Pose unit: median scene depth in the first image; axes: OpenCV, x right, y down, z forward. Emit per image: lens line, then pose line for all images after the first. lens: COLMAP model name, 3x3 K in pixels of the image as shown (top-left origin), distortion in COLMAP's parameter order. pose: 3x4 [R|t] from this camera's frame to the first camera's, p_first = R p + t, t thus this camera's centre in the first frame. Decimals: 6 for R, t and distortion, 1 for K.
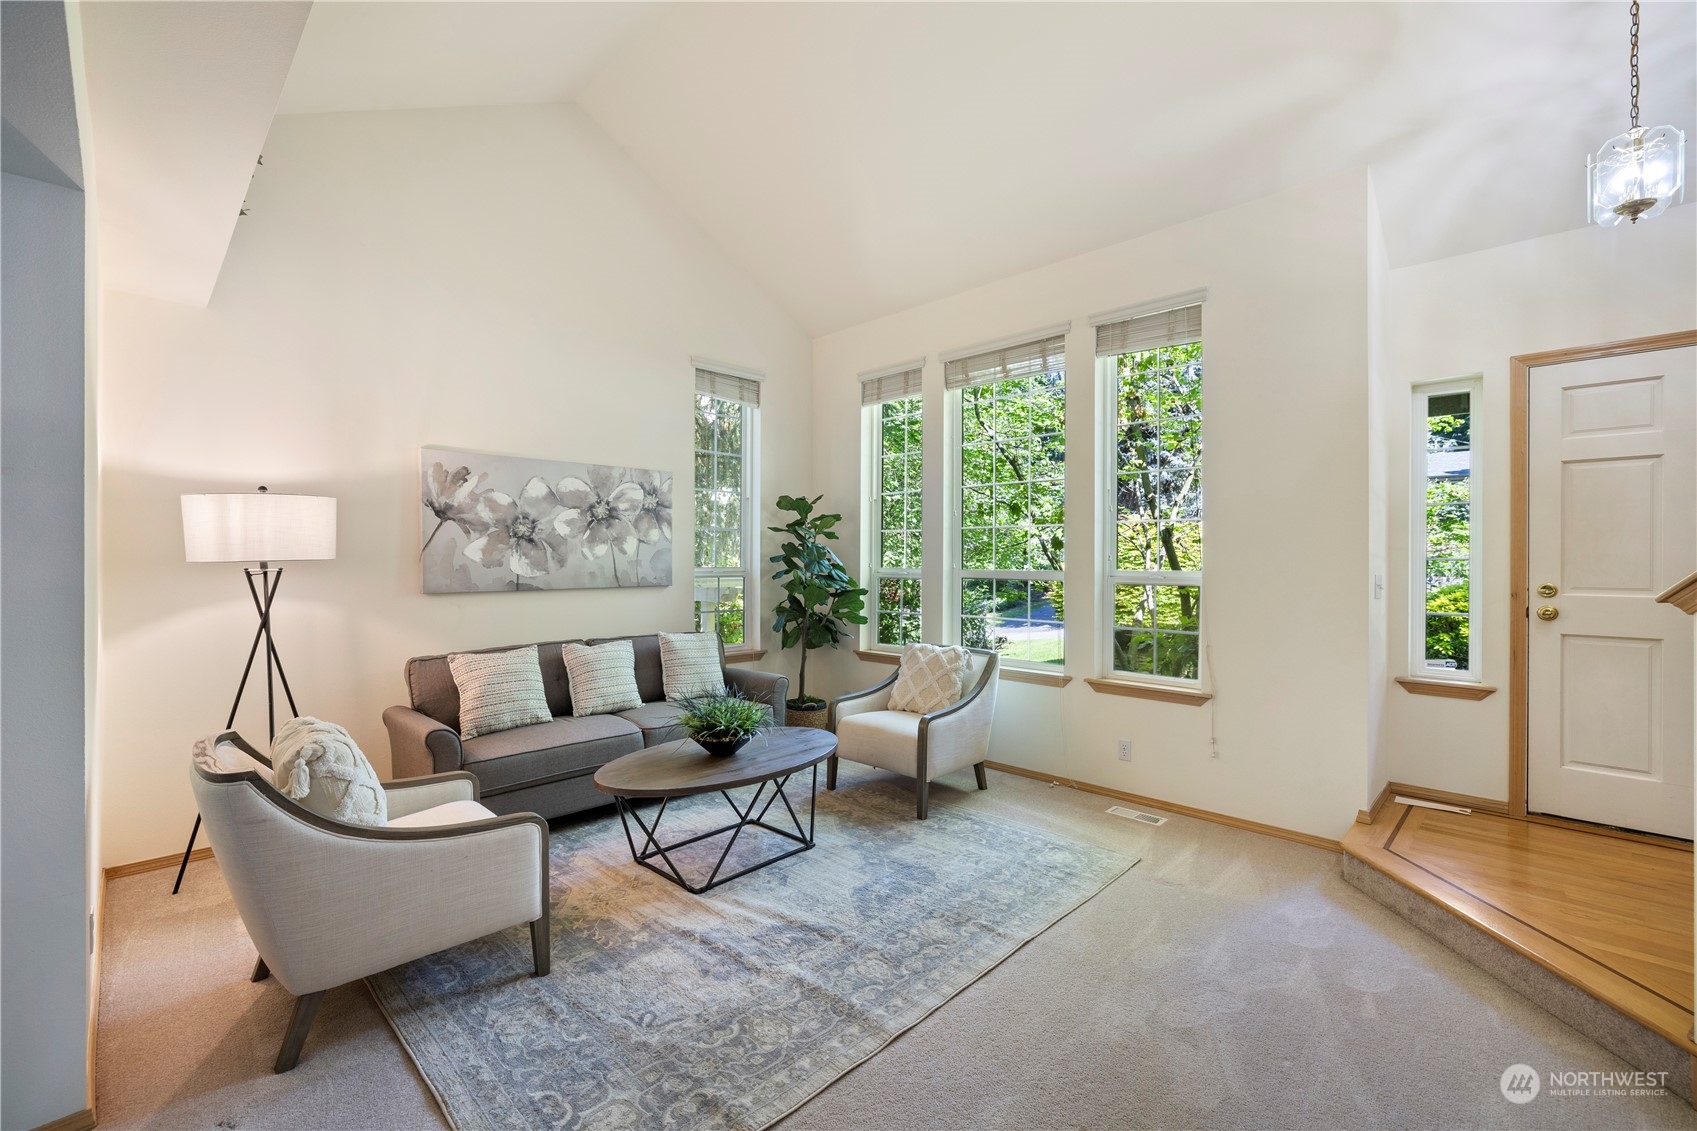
lens RADIAL K [[724.1, 0, 844.5], [0, 724.1, 562.1], [0, 0, 1]] dist [-0.001229, -0.000387]
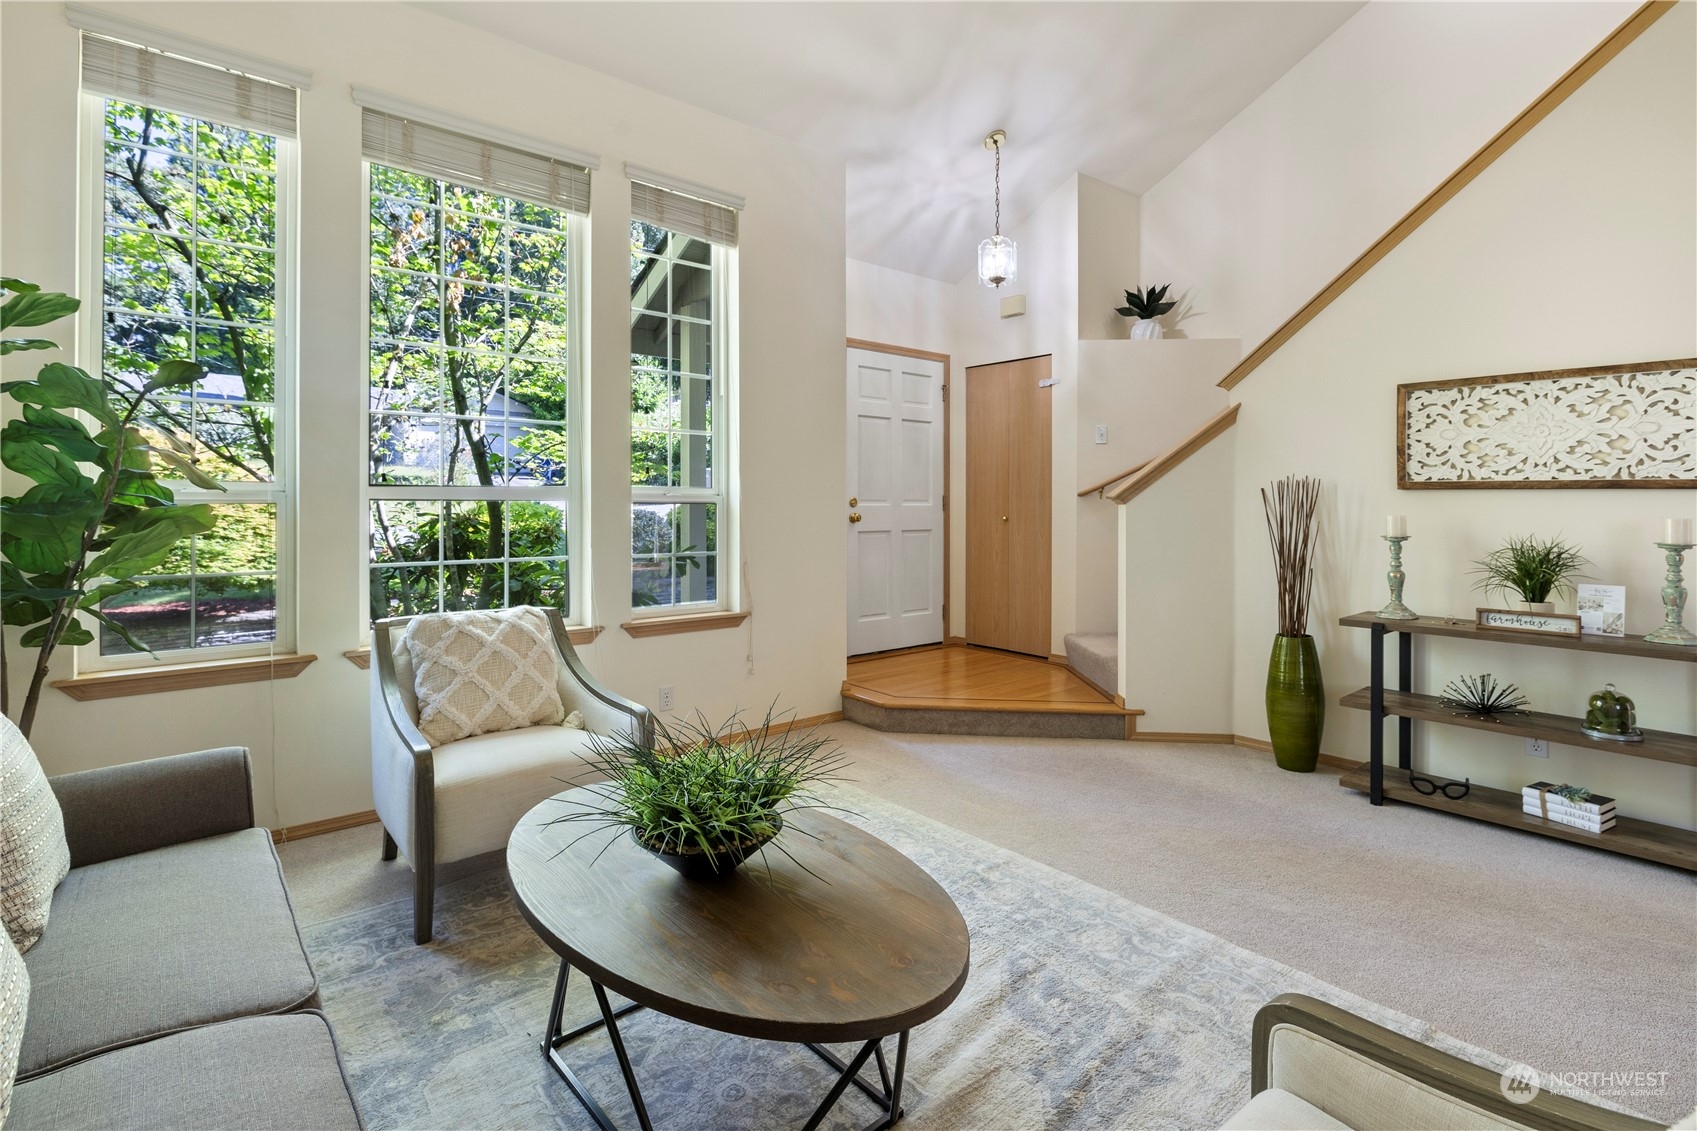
lens RADIAL K [[819.0, 0, 843.1], [0, 819.0, 500.6], [0, 0, 1]] dist [-0.004635, -0.000483]
pose [[0.086796, 0.000472, 0.996226, -0.804275], [0.000464, 1.000000, -0.000514, 0.043144], [-0.996226, 0.000507, 0.086796, 1.044944]]
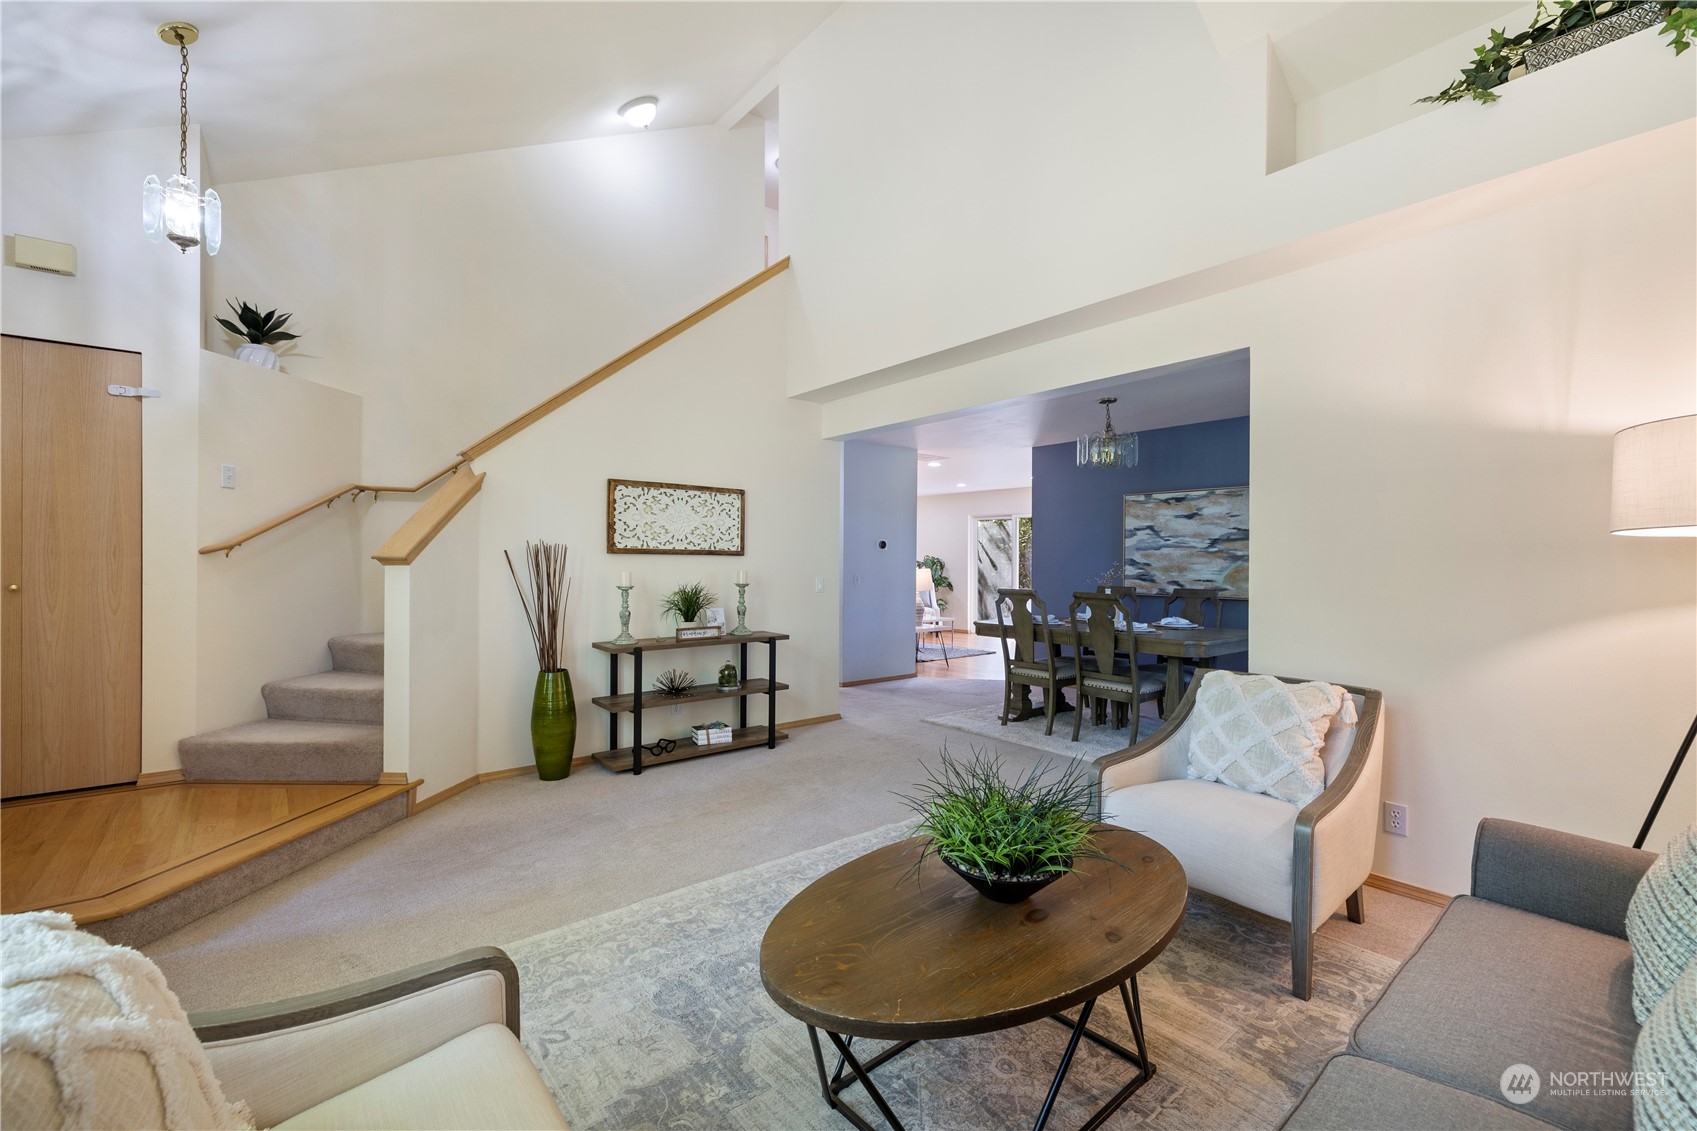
lens RADIAL K [[724.1, 0, 848.5], [0, 724.1, 566.8], [0, 0, 1]] dist [-0.001229, -0.000387]
pose [[-0.996014, -0.009828, 0.088657, -0.114206], [-0.008528, 0.999851, 0.015030, 0.026530], [-0.088792, 0.014214, -0.995949, 1.842007]]
